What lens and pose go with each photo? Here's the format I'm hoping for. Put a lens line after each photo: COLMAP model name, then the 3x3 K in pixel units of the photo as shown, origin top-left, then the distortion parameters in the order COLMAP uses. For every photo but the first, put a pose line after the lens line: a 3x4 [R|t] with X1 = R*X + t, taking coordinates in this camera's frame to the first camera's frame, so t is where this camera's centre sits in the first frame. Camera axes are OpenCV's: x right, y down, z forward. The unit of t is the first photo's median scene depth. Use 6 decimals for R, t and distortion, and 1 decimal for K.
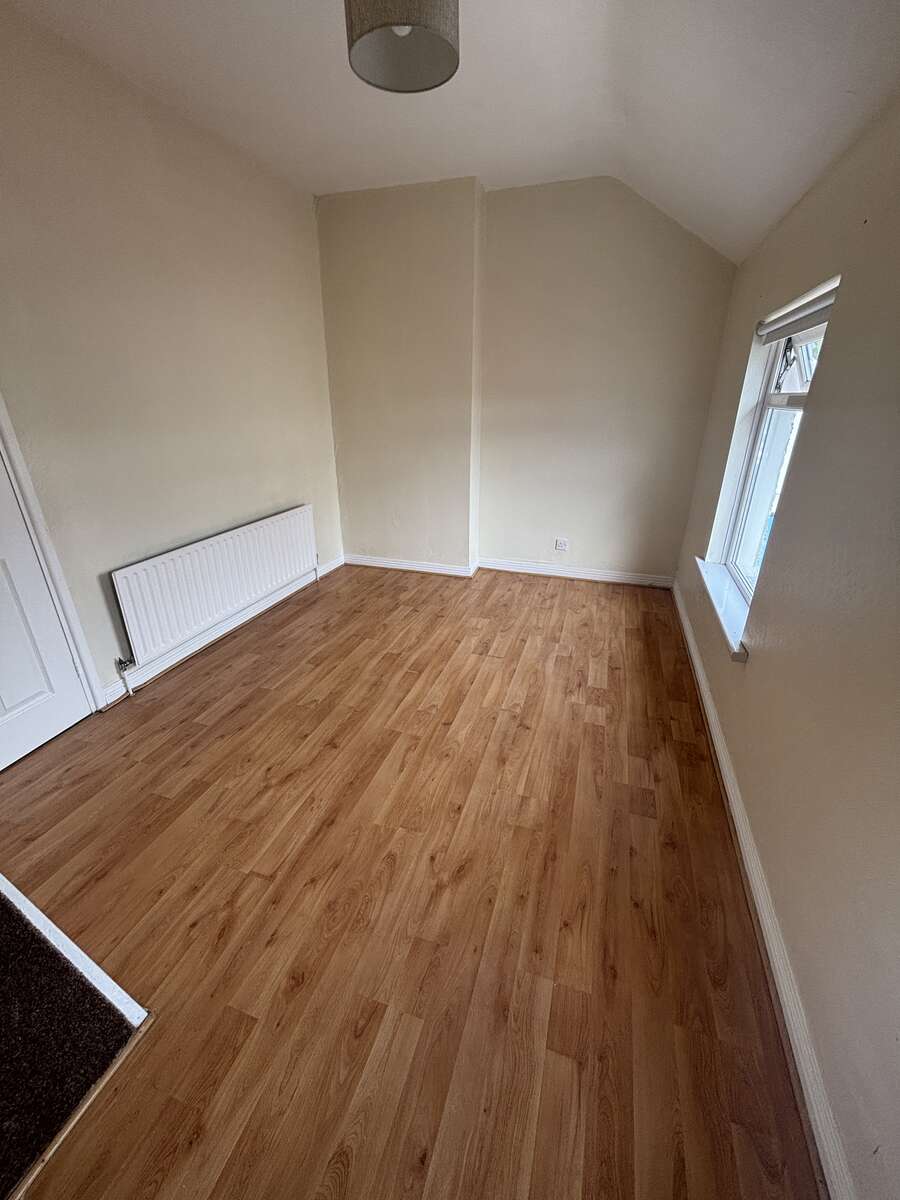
lens RADIAL K [[480.1, 0, 453.1], [0, 480.1, 598.0], [0, 0, 1]] dist [-0.002047, -0.000487]
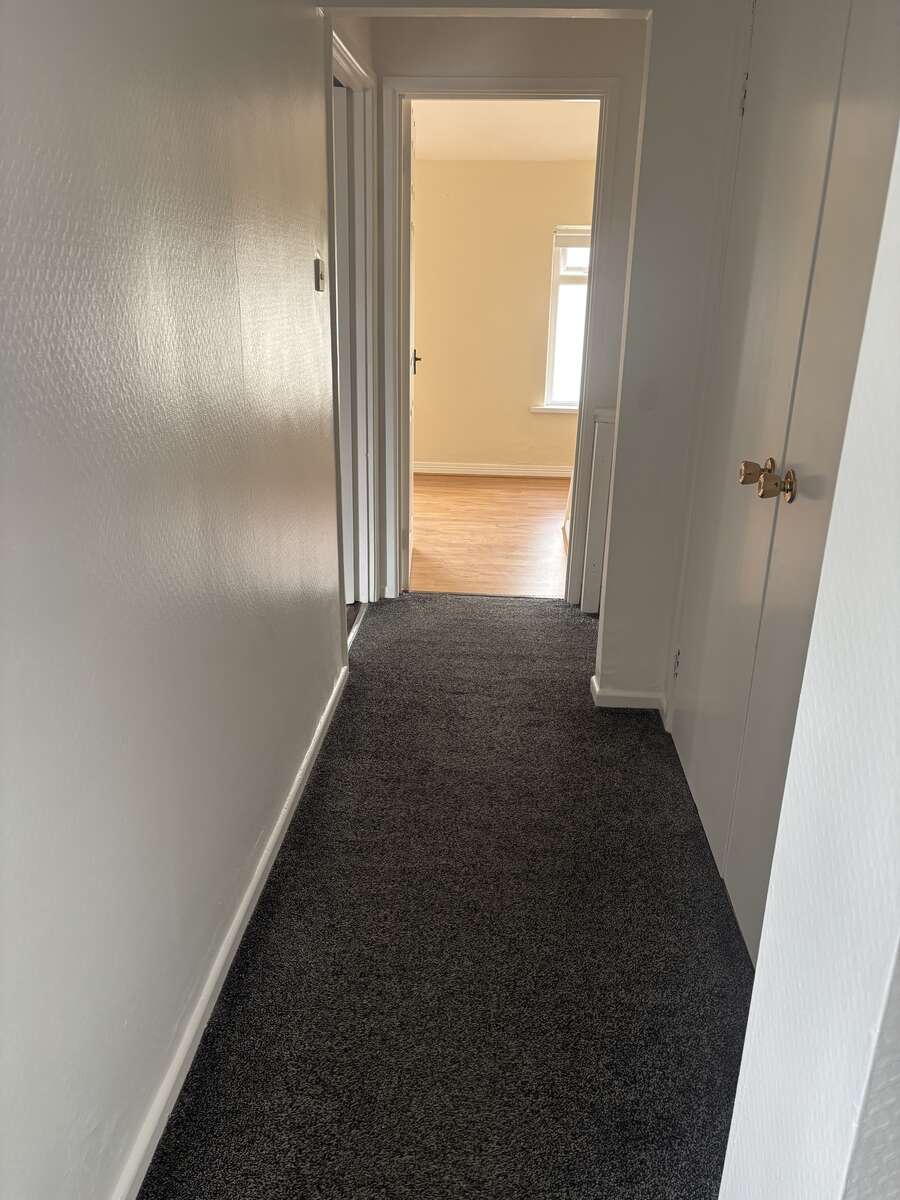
lens RADIAL K [[886.4, 0, 450.0], [0, 886.4, 600.0], [0, 0, 1]] dist [-0.003362, -0.000515]
pose [[-0.240657, -0.329083, 0.913120, -2.268123], [0.357781, 0.844446, 0.398628, -0.387722], [-0.902262, 0.422629, -0.085482, 1.000821]]
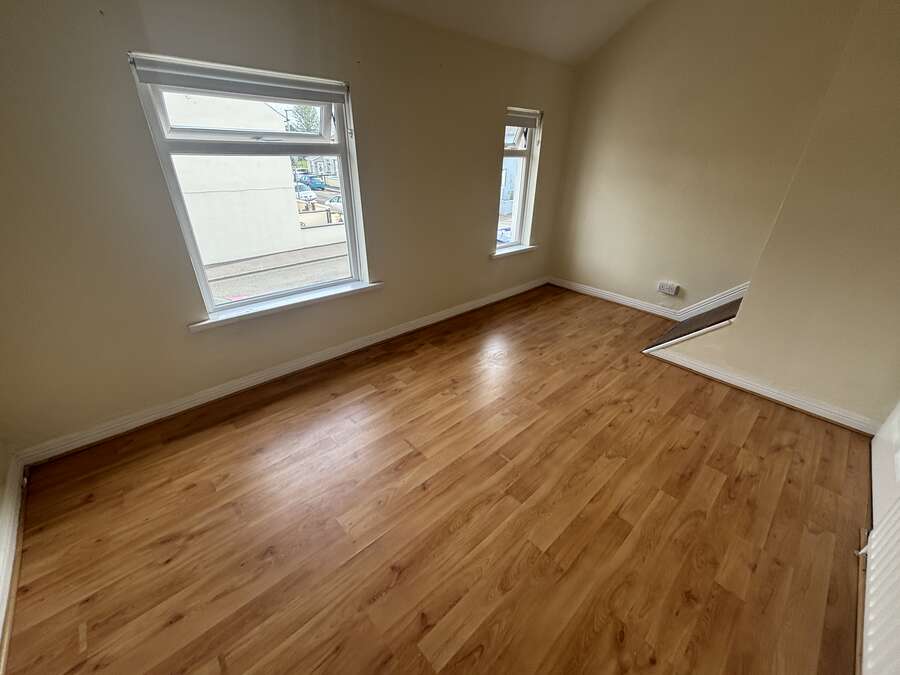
lens RADIAL K [[360.0, 0, 450.0], [0, 360.0, 337.5], [0, 0, 1]] dist [-0.002047, -0.000487]
pose [[-0.870343, -0.241956, 0.428906, -0.257865], [0.170754, 0.668656, 0.723701, -0.572715], [-0.461895, 0.703105, -0.540645, 1.384583]]
